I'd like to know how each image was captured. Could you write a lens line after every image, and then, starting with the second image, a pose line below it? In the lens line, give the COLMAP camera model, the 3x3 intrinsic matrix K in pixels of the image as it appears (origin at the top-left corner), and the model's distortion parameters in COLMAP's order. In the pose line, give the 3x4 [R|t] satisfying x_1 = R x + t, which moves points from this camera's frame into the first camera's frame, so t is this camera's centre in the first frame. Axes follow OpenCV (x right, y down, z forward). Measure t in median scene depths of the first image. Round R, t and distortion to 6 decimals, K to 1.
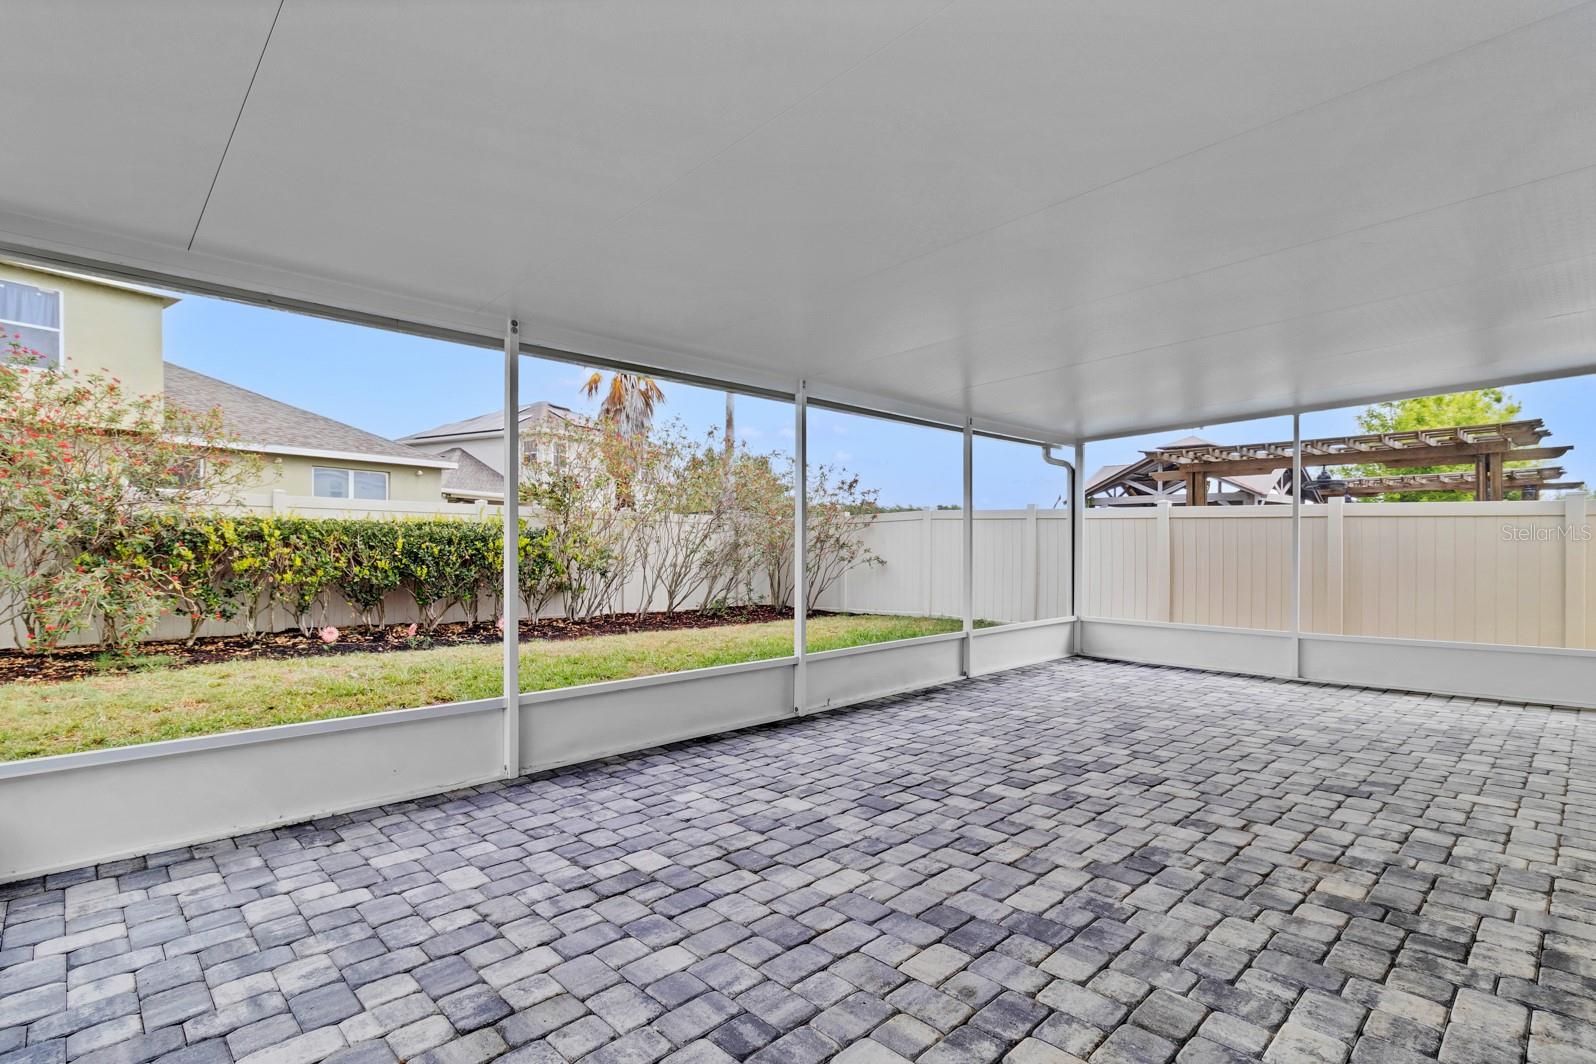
lens RADIAL K [[749.7, 0, 789.1], [0, 749.7, 547.7], [0, 0, 1]] dist [0.003375, 0.000608]
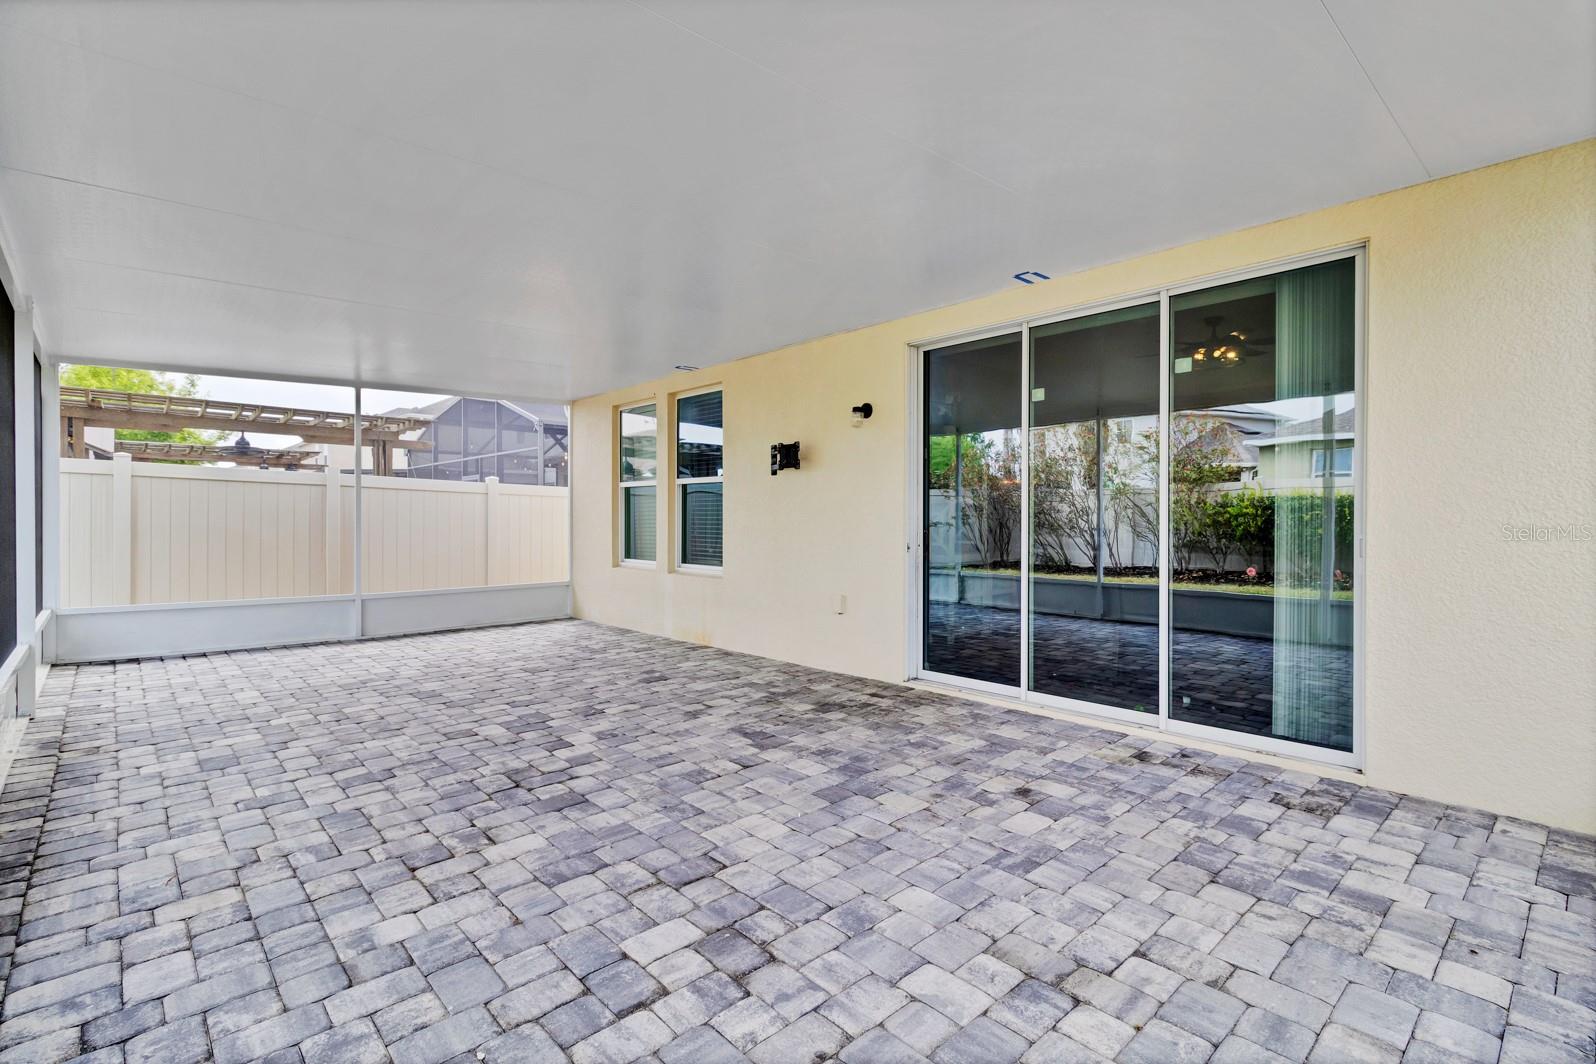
lens RADIAL K [[749.7, 0, 795.4], [0, 749.7, 527.8], [0, 0, 1]] dist [0.003375, 0.000608]
pose [[0.023527, -0.007664, 0.999694, -0.724470], [-0.006777, 0.999946, 0.007826, 0.013052], [-0.999700, -0.006959, 0.023474, 0.689466]]
